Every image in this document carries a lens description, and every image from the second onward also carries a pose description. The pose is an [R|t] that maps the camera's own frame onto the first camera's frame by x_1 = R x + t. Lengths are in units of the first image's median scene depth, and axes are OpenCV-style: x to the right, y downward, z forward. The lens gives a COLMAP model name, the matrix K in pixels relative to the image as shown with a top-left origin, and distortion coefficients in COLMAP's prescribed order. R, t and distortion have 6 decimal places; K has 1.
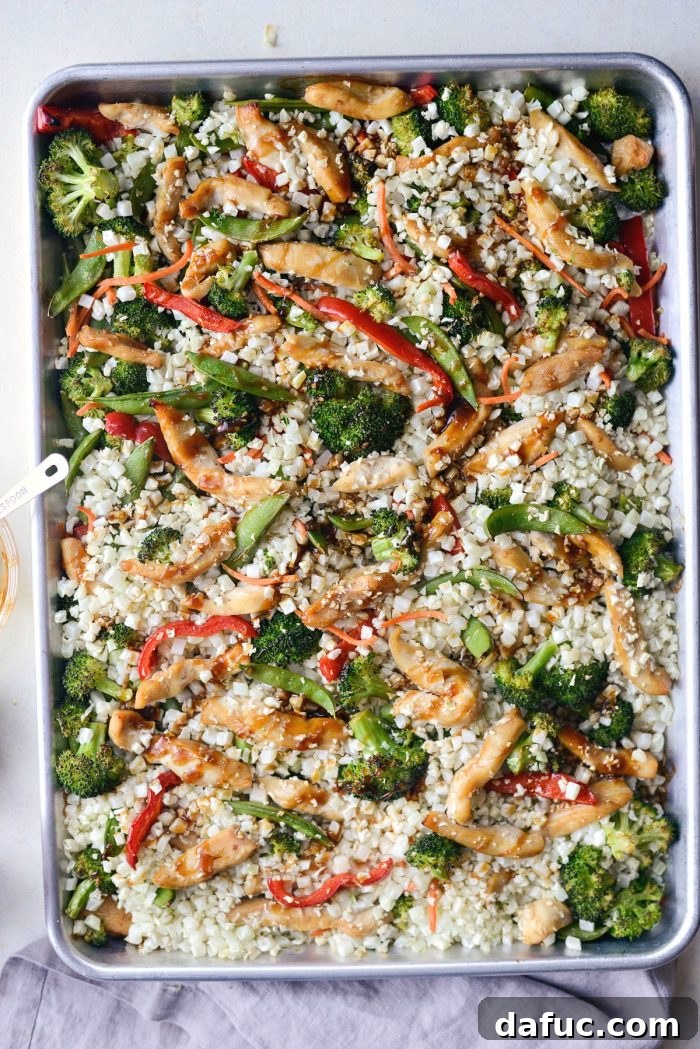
lens RADIAL K [[1711.2, 0, 350.0], [0, 1711.2, 524.5], [0, 0, 1]] dist [-0.130946, -0.108652]
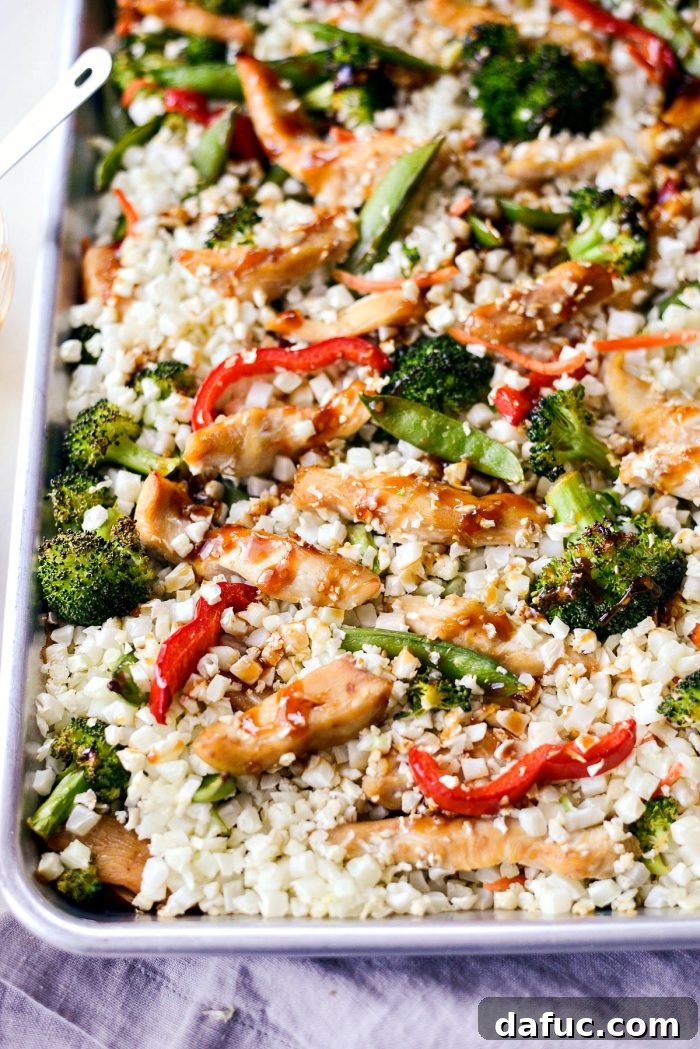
lens RADIAL K [[1711.2, 0, 350.0], [0, 1711.2, 524.5], [0, 0, 1]] dist [-0.130946, -0.108652]
pose [[0.999975, 0.005205, -0.004713, -0.065033], [-0.006872, 0.863385, -0.504498, 0.419843], [0.001443, 0.504518, 0.863400, 0.497014]]
